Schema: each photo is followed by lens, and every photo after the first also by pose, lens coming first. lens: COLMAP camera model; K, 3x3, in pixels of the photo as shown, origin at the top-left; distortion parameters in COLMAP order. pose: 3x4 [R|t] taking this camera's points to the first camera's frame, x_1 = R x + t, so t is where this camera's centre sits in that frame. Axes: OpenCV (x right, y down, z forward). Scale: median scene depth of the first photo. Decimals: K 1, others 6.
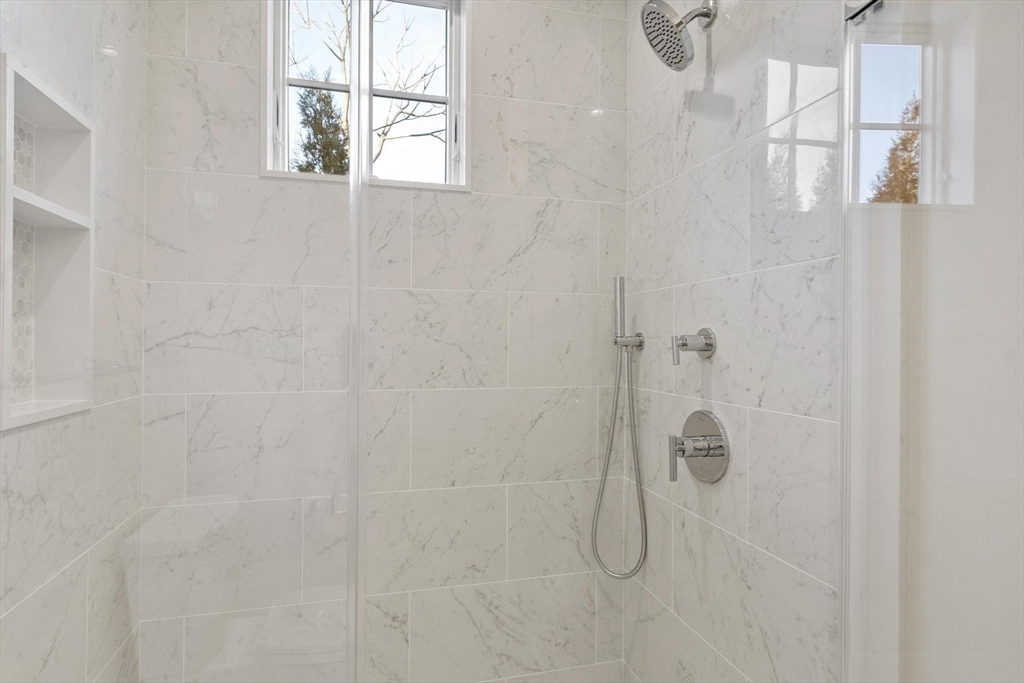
lens RADIAL K [[544.5, 0, 512.0], [0, 544.5, 341.5], [0, 0, 1]] dist [-0.001814, -0.000380]
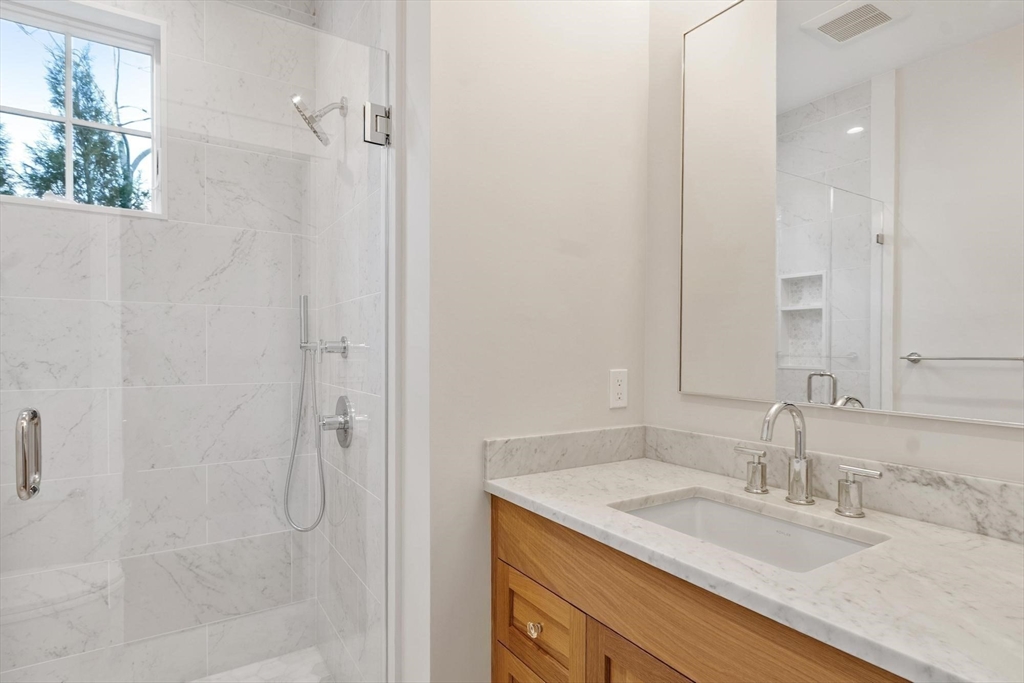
lens RADIAL K [[538.3, 0, 513.1], [0, 538.3, 355.7], [0, 0, 1]] dist [0.000695, -0.002838]
pose [[0.950958, -0.006482, 0.309252, 0.269969], [0.001940, 0.999886, 0.014990, 0.004350], [-0.309313, -0.013655, 0.950862, -0.343017]]
